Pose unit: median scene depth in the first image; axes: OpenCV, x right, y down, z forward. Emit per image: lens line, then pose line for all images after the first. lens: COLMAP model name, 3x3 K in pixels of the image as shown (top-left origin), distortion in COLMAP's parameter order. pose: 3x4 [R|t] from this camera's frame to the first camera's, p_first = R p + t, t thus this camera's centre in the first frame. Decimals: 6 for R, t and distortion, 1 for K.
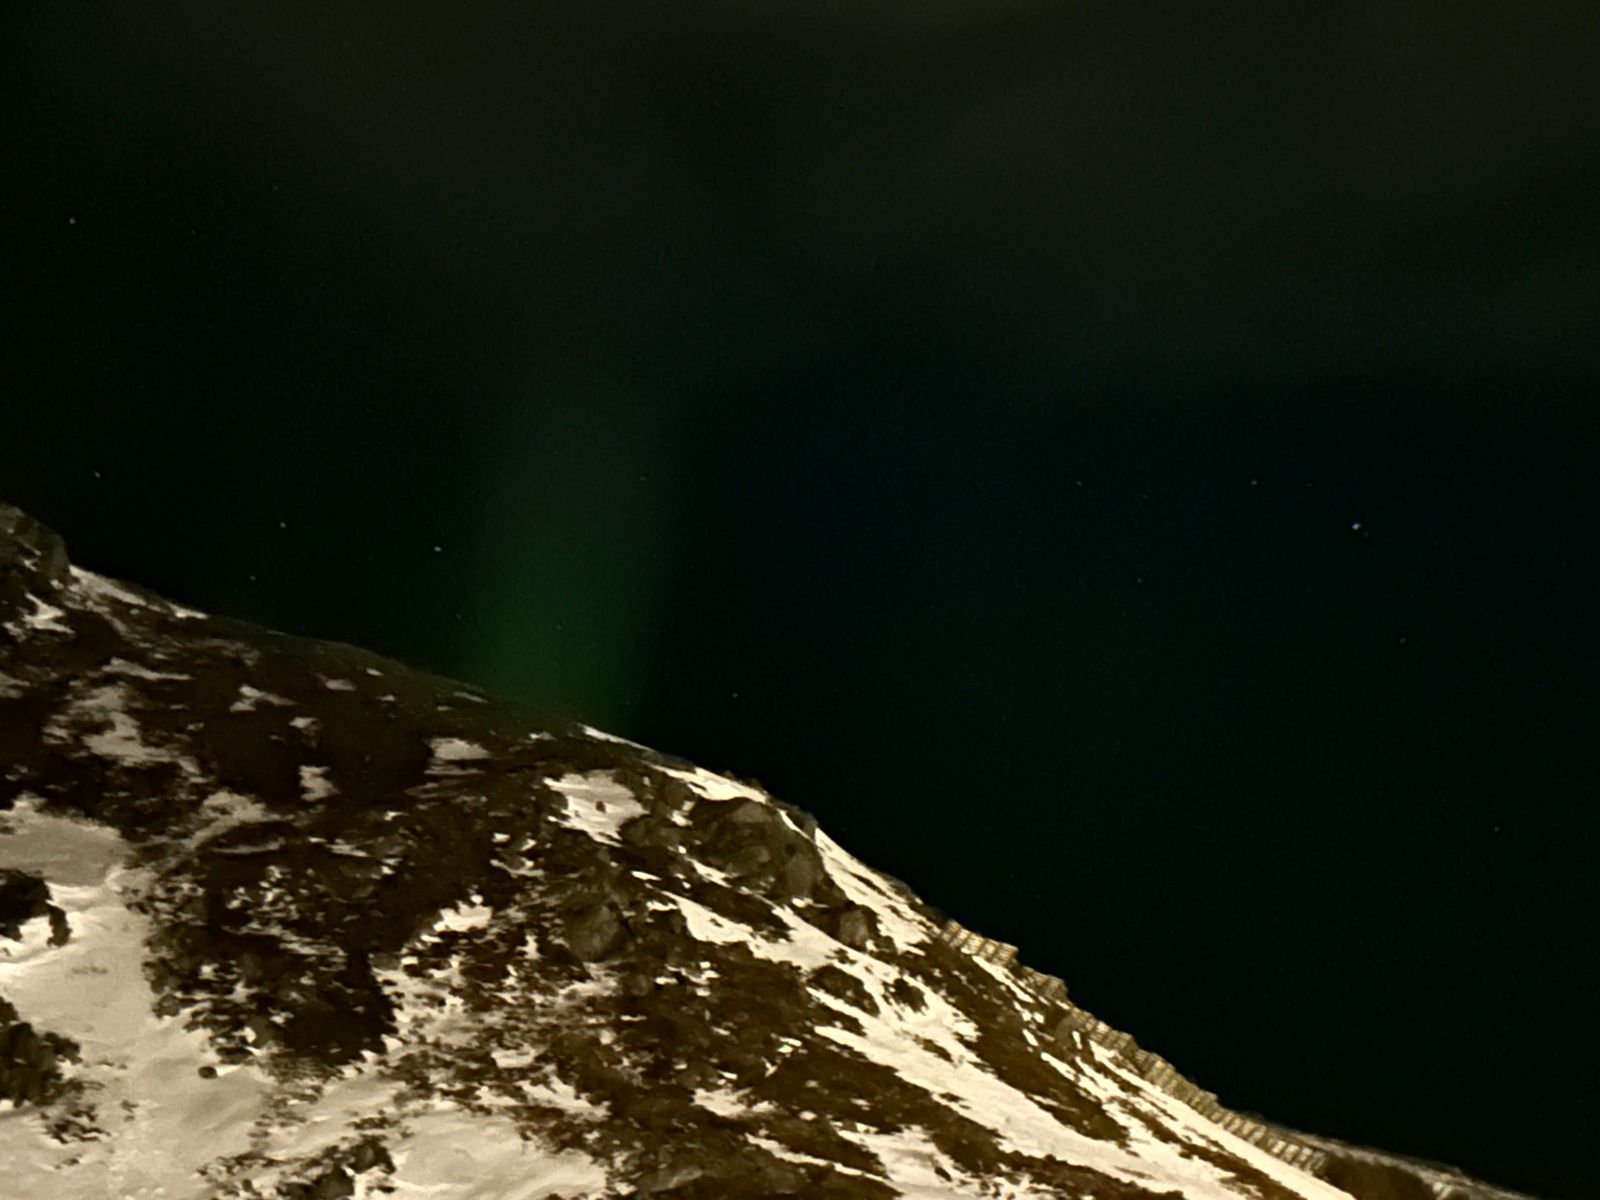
lens RADIAL K [[3332.3, 0, 800.0], [0, 3332.3, 600.0], [0, 0, 1]] dist [0.146511, -0.134365]
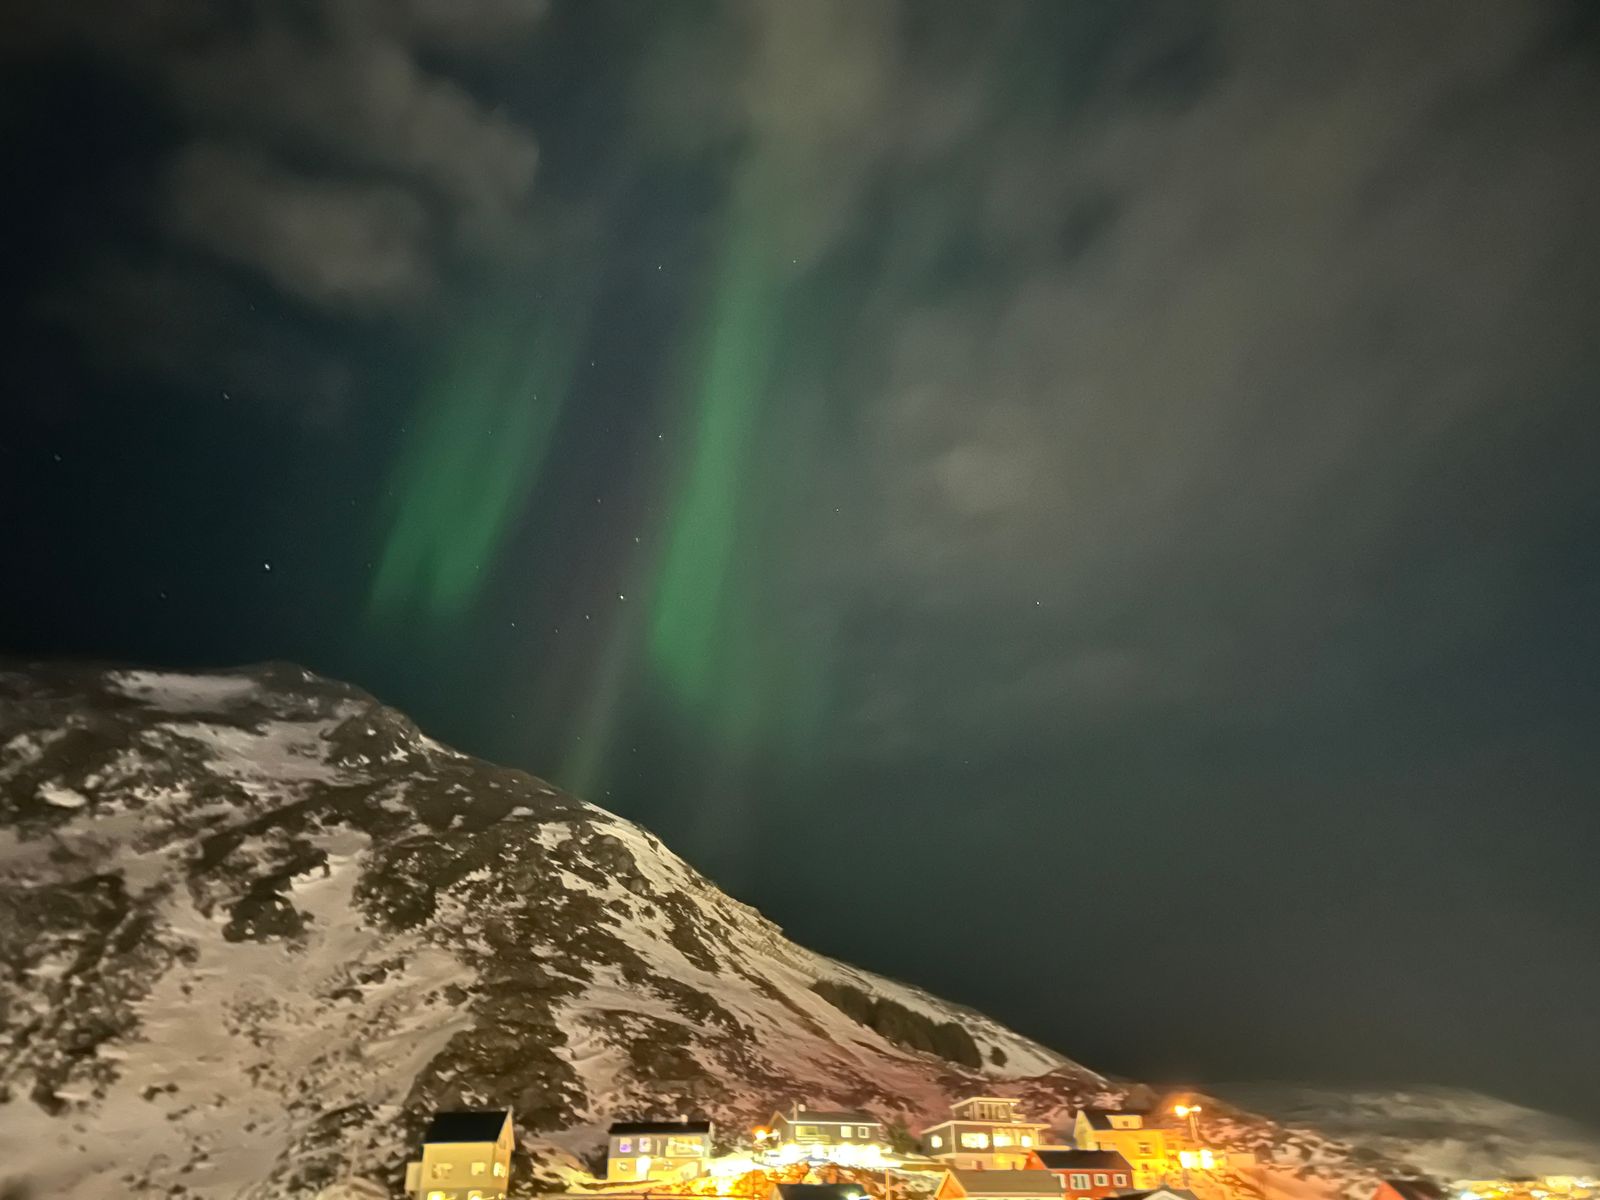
lens RADIAL K [[1192.5, 0, 798.4], [0, 1192.5, 604.2], [0, 0, 1]] dist [0.044024, -0.034314]
pose [[0.998713, 0.049548, -0.010828, 0.161491], [-0.050532, 0.990337, -0.129144, -0.010611], [0.004325, 0.129525, 0.991567, 0.007645]]
